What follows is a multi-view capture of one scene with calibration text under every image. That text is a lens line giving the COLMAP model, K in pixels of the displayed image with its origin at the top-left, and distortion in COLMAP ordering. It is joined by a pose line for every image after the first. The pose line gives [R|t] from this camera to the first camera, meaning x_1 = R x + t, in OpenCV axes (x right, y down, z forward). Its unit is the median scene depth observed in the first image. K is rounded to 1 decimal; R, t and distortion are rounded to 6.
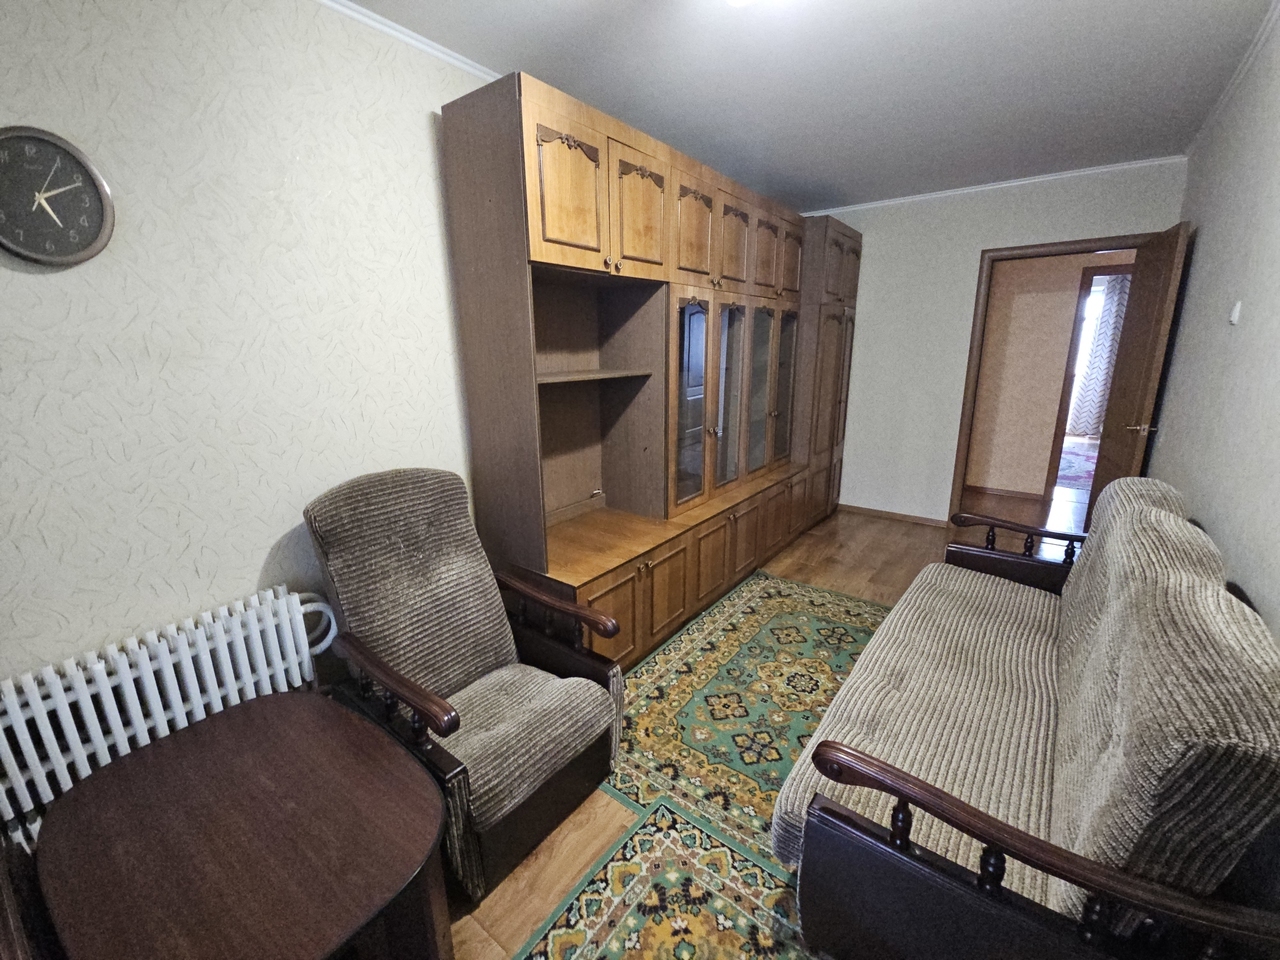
lens RADIAL K [[523.5, 0, 639.6], [0, 523.5, 476.7], [0, 0, 1]] dist [-0.001069, 0.000008]
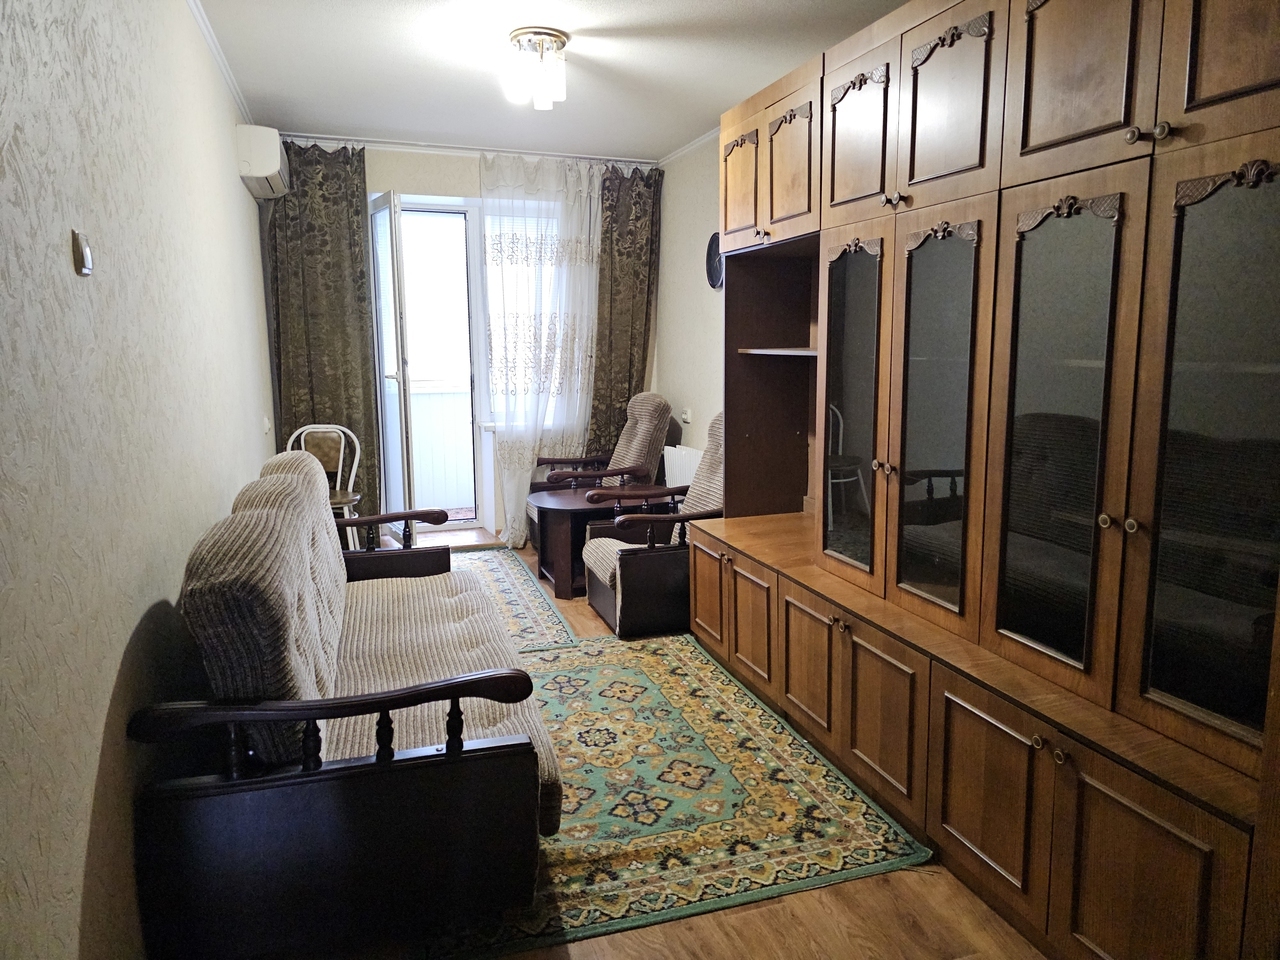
lens RADIAL K [[861.7, 0, 640.4], [0, 861.7, 479.0], [0, 0, 1]] dist [0.067971, -0.044446]
pose [[-0.570309, 0.147826, -0.808020, 1.234869], [-0.185003, 0.935286, 0.301686, -0.368857], [0.800326, 0.321540, -0.506053, 1.535278]]
